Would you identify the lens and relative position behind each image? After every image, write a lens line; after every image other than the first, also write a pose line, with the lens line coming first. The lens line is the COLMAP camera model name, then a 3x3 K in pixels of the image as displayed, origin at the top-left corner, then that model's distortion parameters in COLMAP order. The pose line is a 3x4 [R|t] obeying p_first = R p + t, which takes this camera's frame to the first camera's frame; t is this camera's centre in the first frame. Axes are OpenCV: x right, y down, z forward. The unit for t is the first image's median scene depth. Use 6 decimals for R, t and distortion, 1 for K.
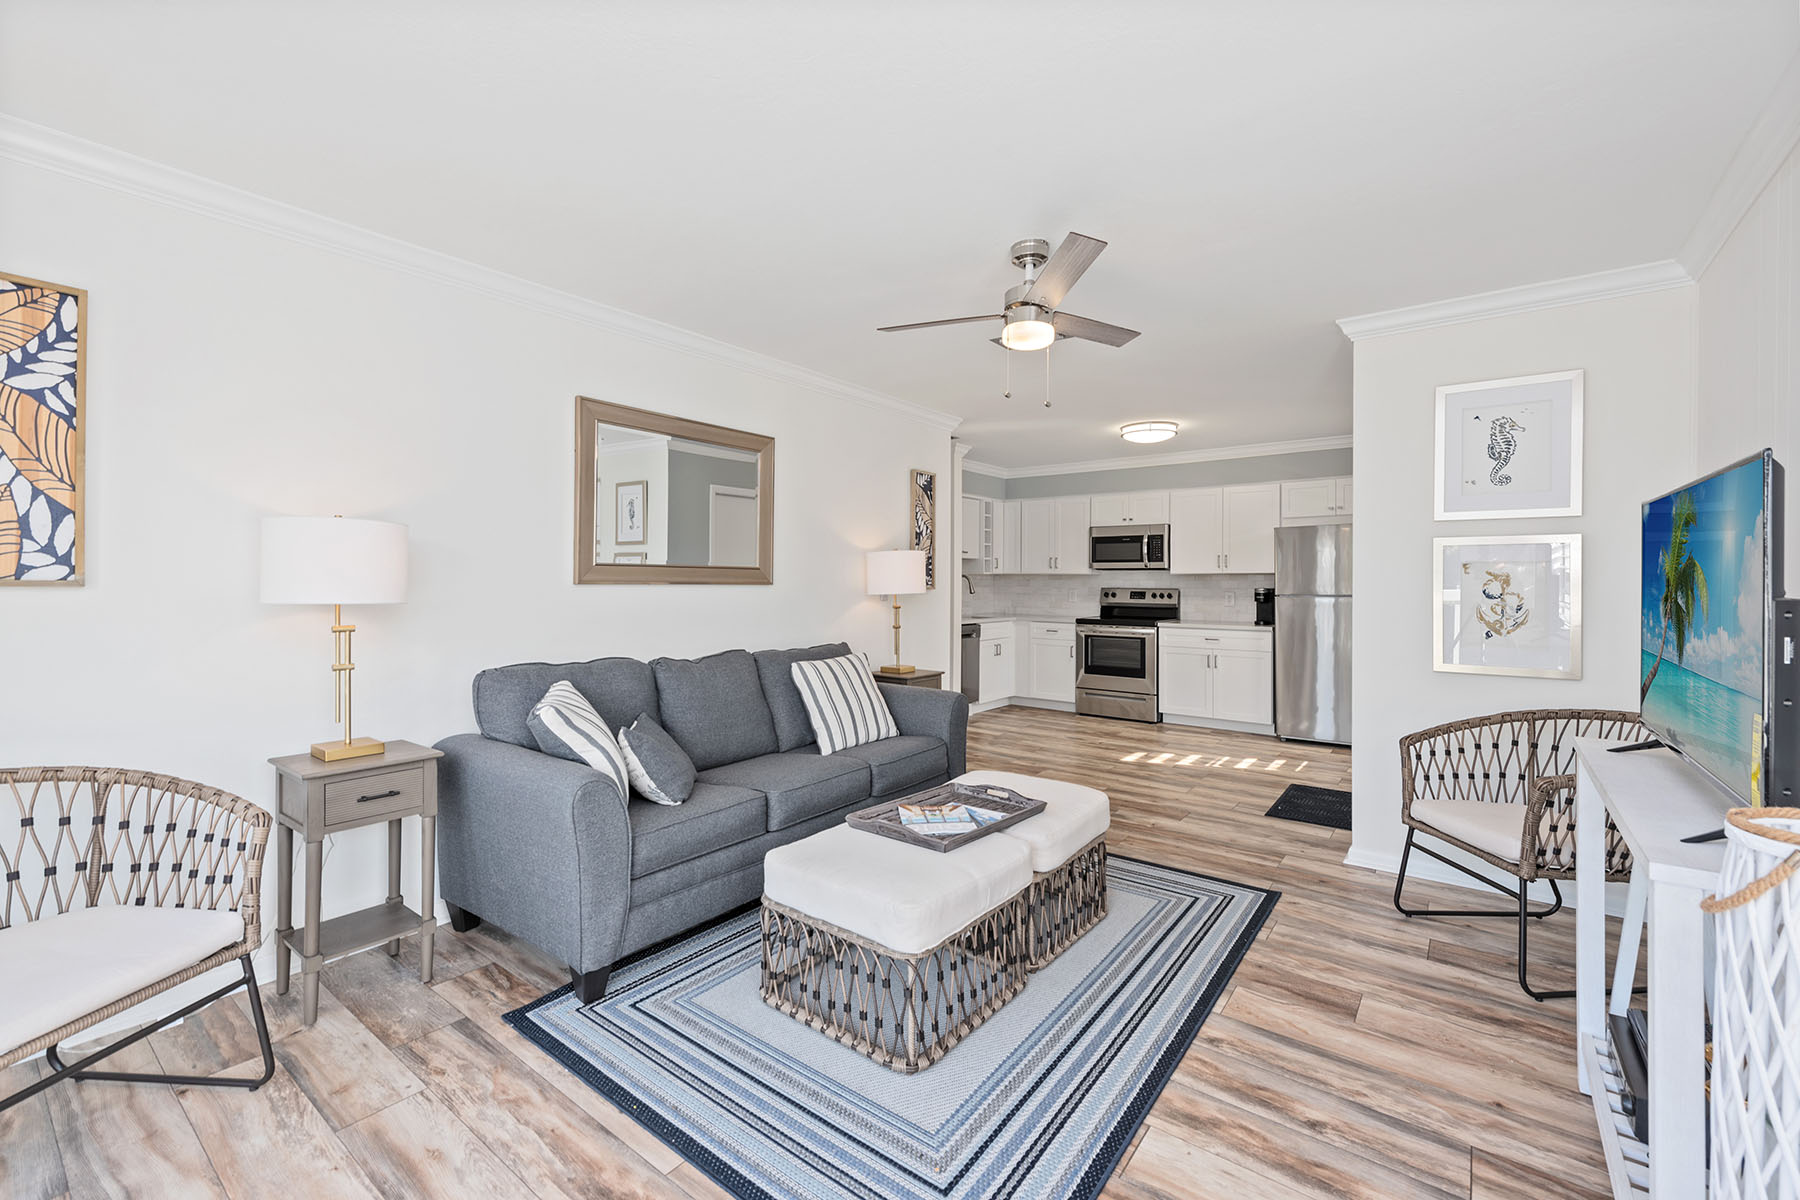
lens RADIAL K [[748.0, 0, 905.9], [0, 748.0, 594.3], [0, 0, 1]] dist [0.002515, -0.000160]
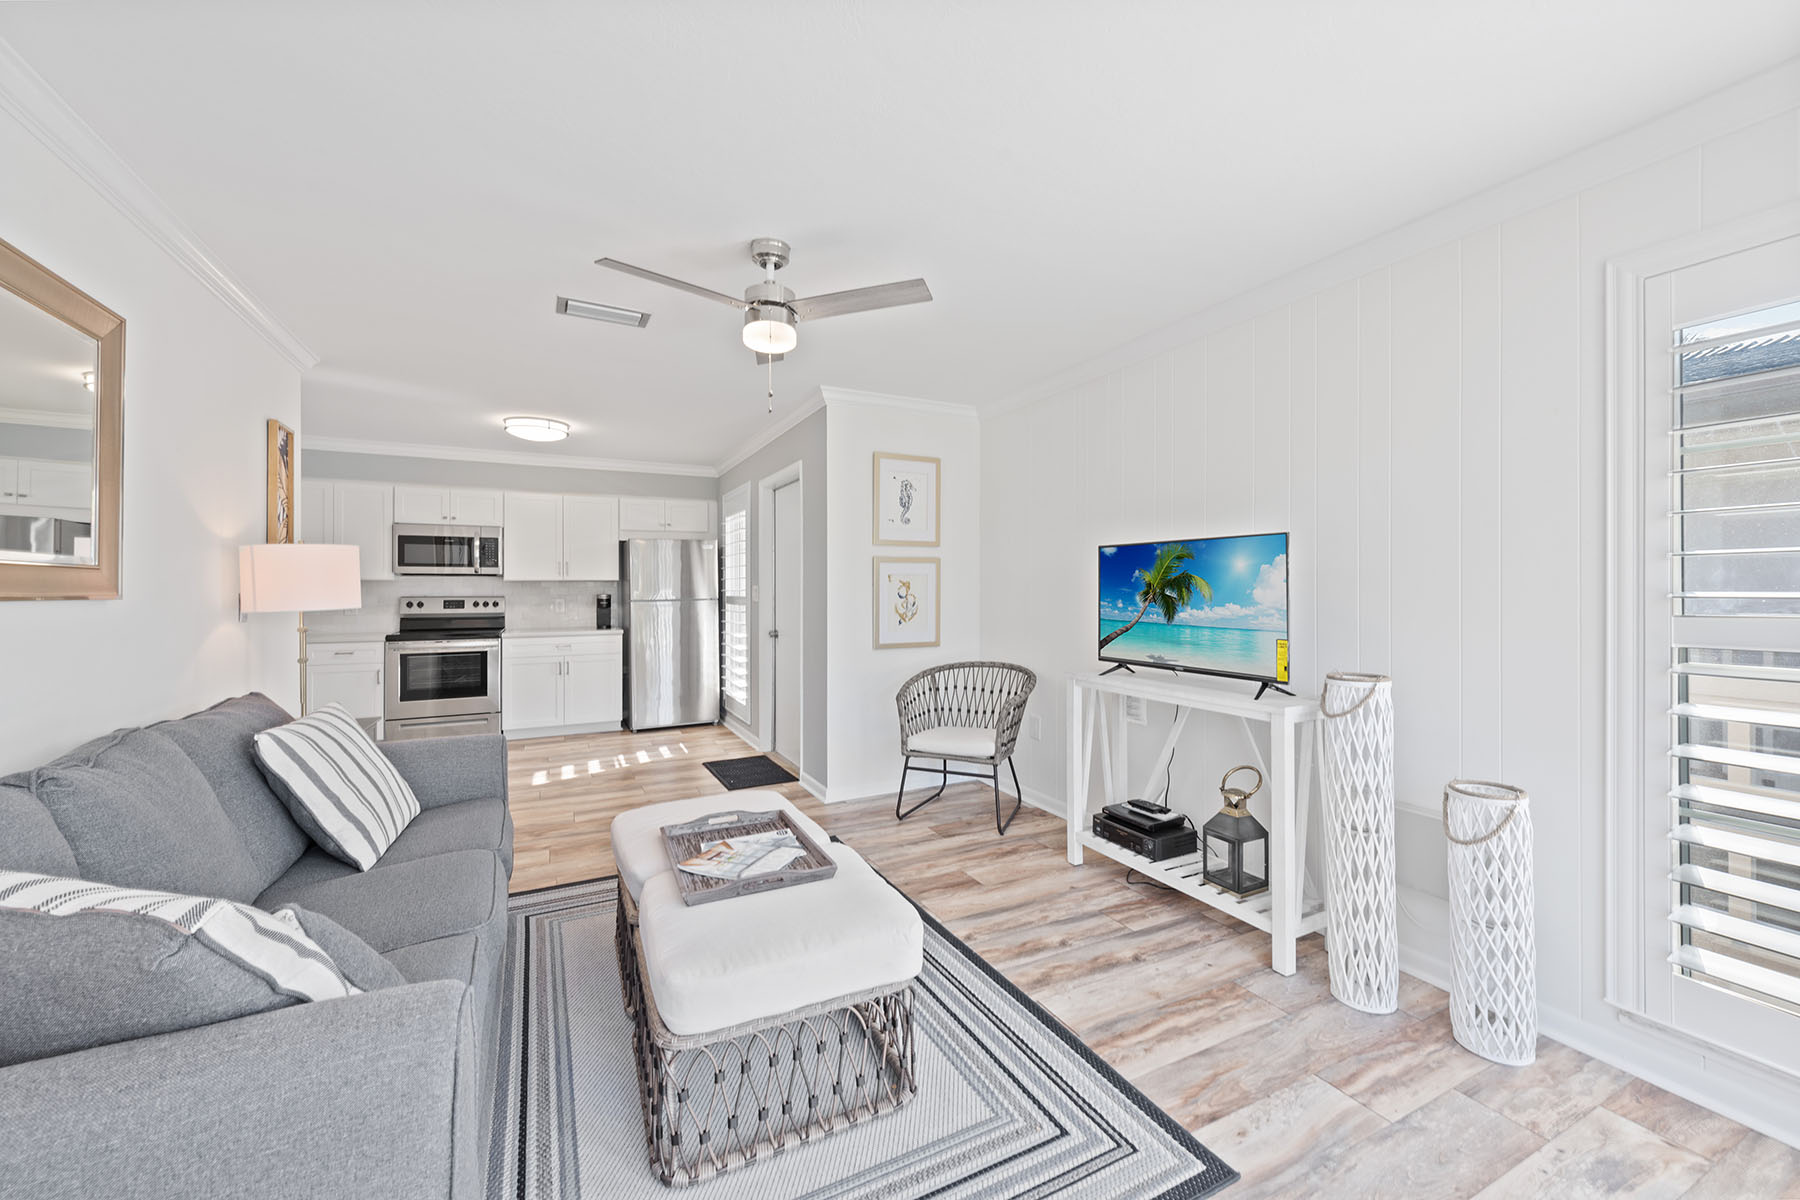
lens RADIAL K [[703.6, 0, 900.0], [0, 703.6, 600.0], [0, 0, 1]] dist [0.010811, -0.000139]
pose [[0.438163, -0.021317, 0.898643, -0.242426], [0.020661, 0.999693, 0.013640, -0.004957], [-0.898658, 0.012590, 0.438469, 0.182276]]
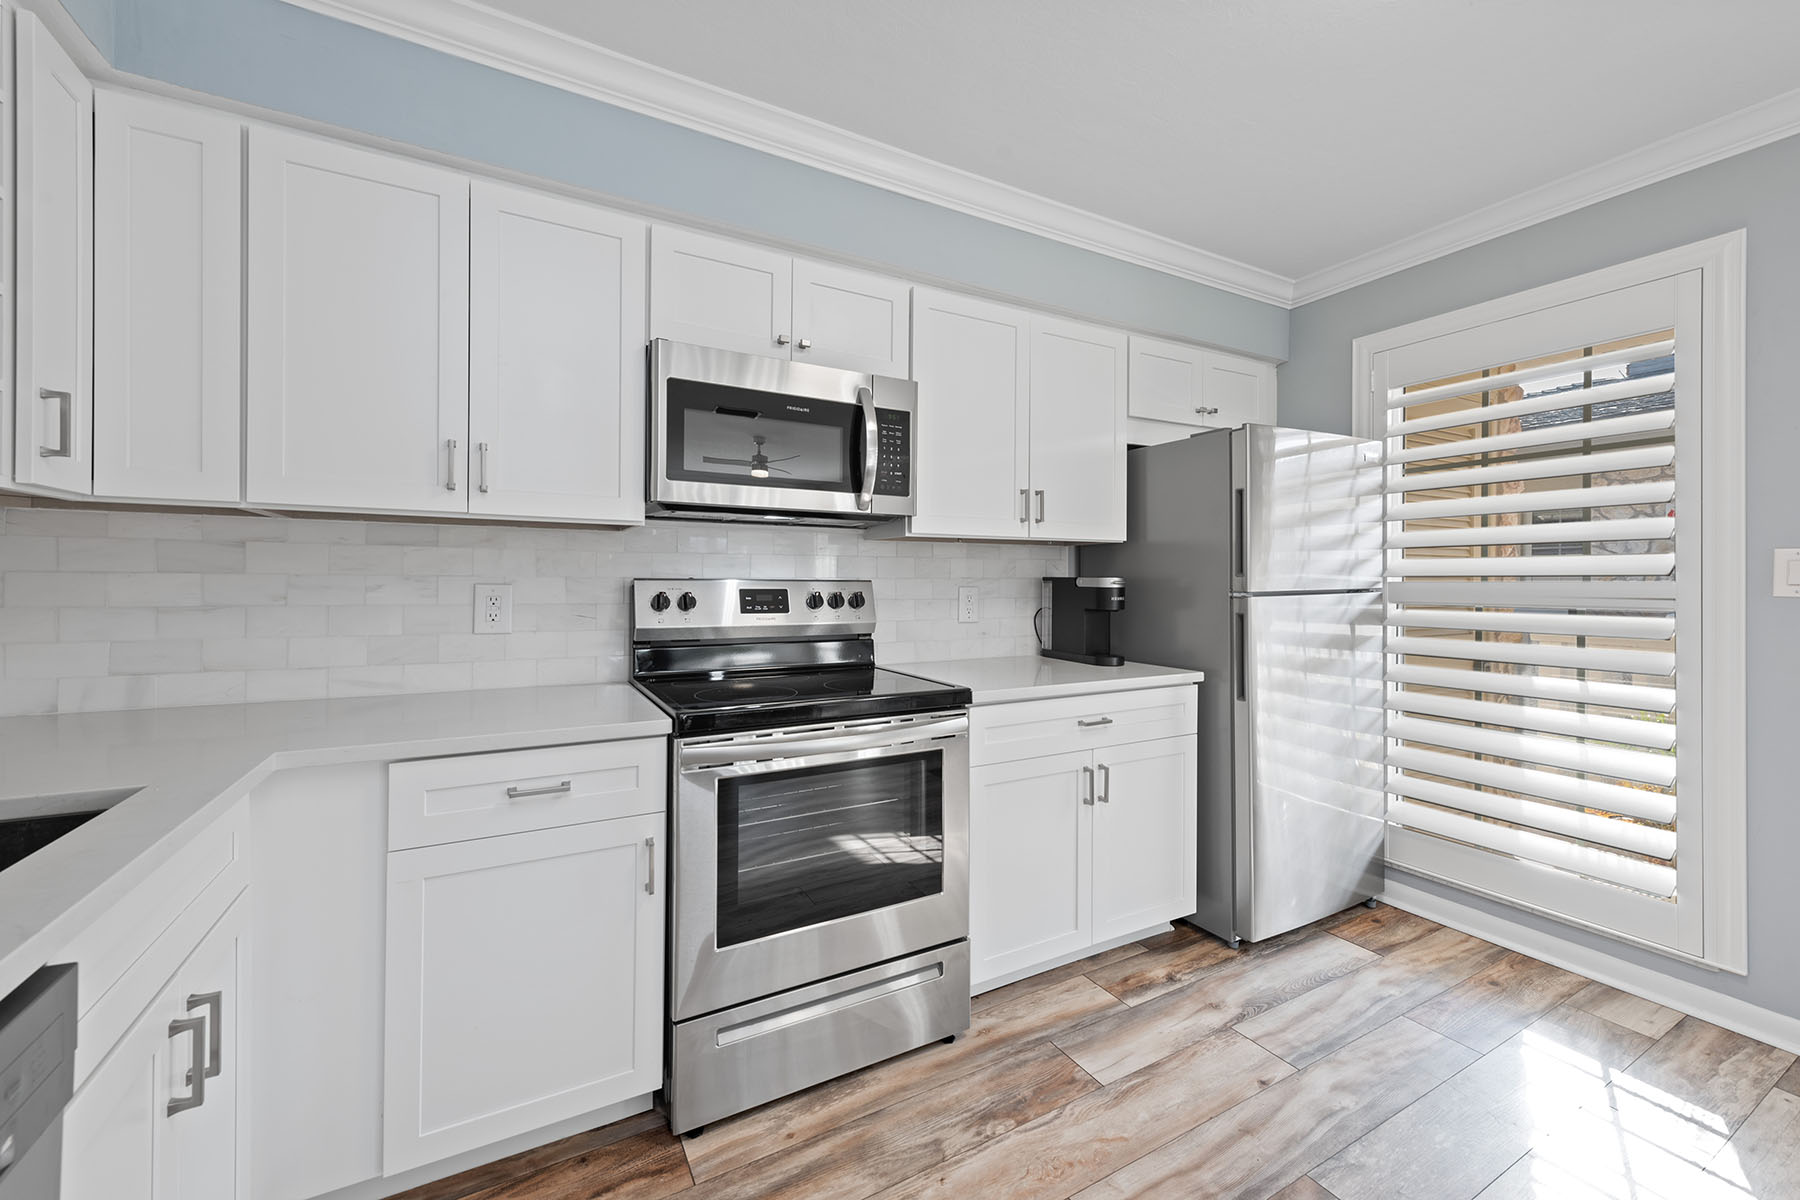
lens RADIAL K [[722.1, 0, 905.6], [0, 722.1, 585.0], [0, 0, 1]] dist [0.005320, 0.000118]
pose [[0.397253, -0.012390, 0.917626, 0.062236], [0.014003, 0.999874, 0.007439, -0.008168], [-0.917602, 0.009894, 0.397376, 0.949252]]
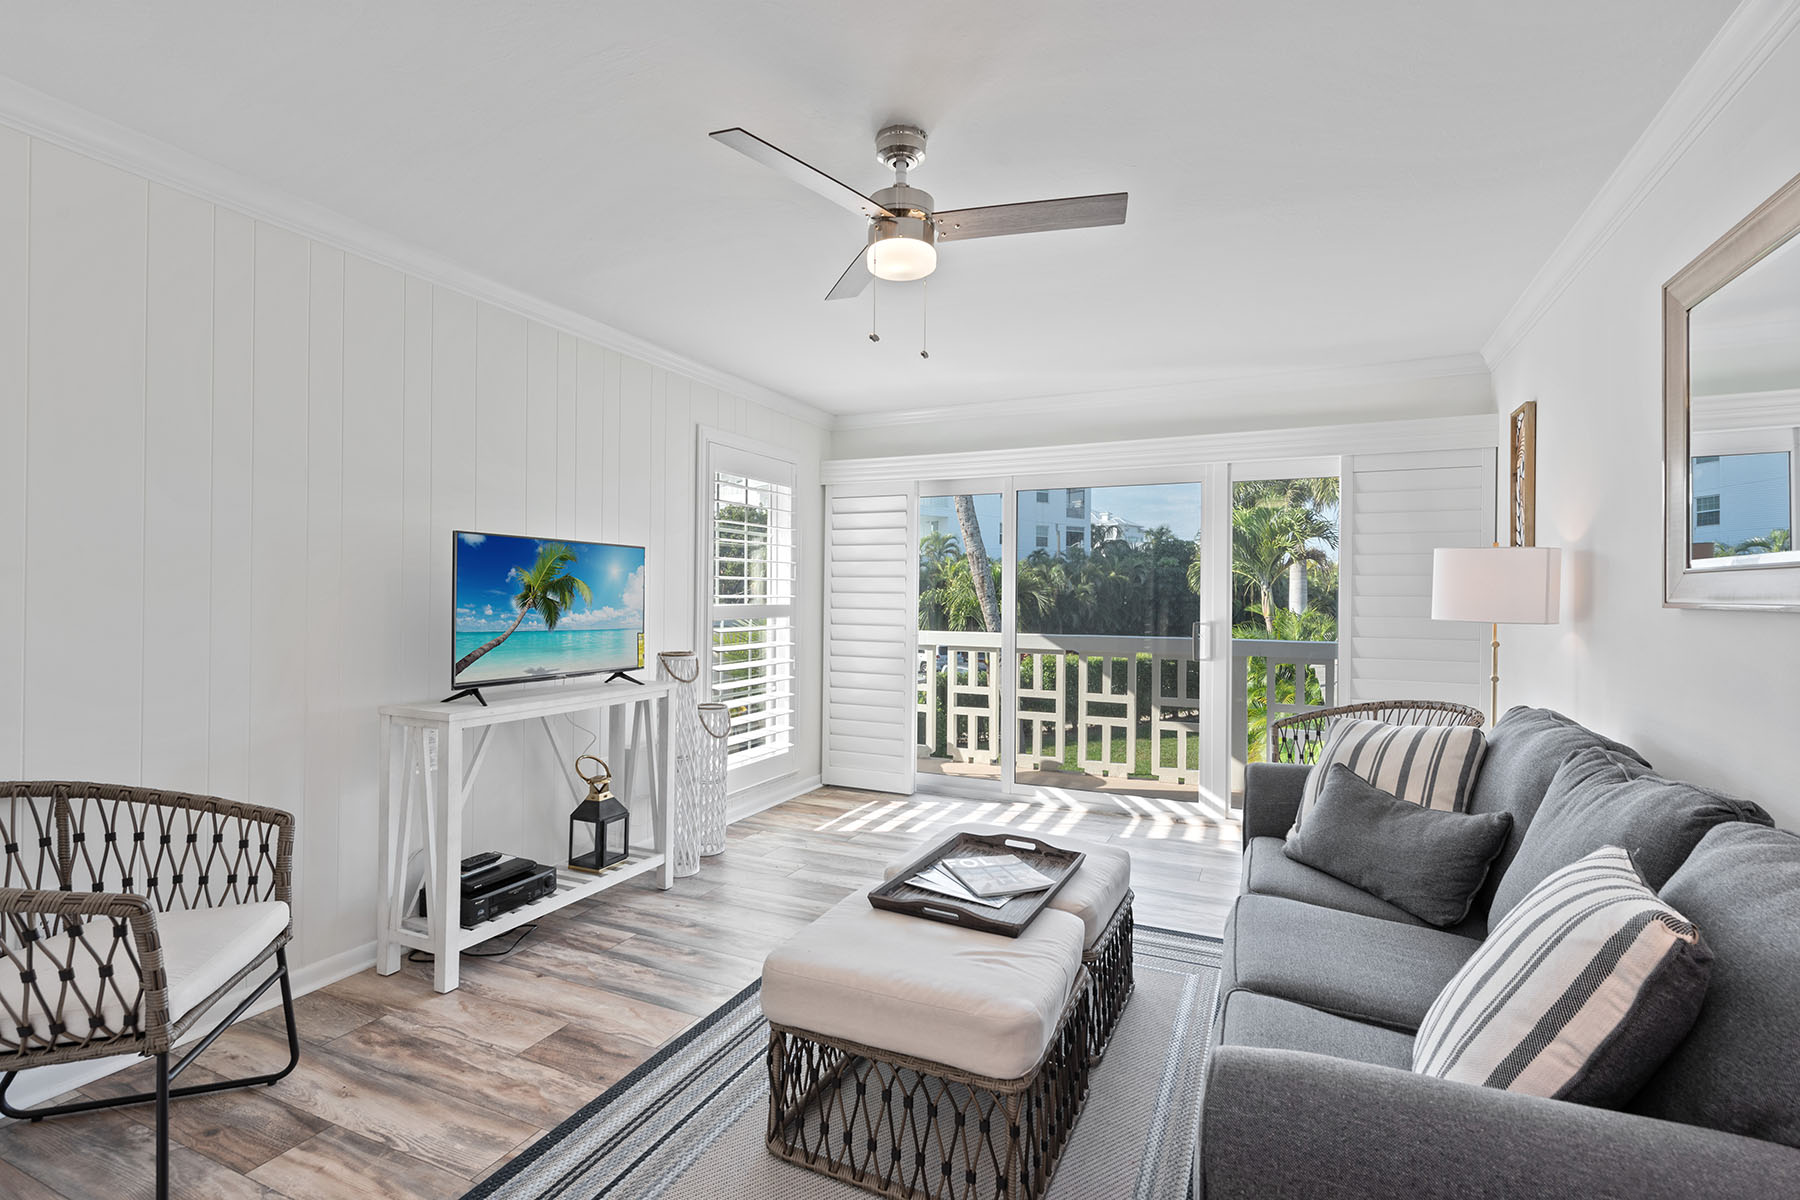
lens RADIAL K [[822.0, 0, 902.3], [0, 822.0, 663.2], [0, 0, 1]] dist [0.001548, -0.000111]
pose [[-0.974693, 0.001962, -0.223540, 0.139002], [-0.019675, 0.995328, 0.094522, -0.010302], [0.222681, 0.096529, -0.970101, 0.729209]]
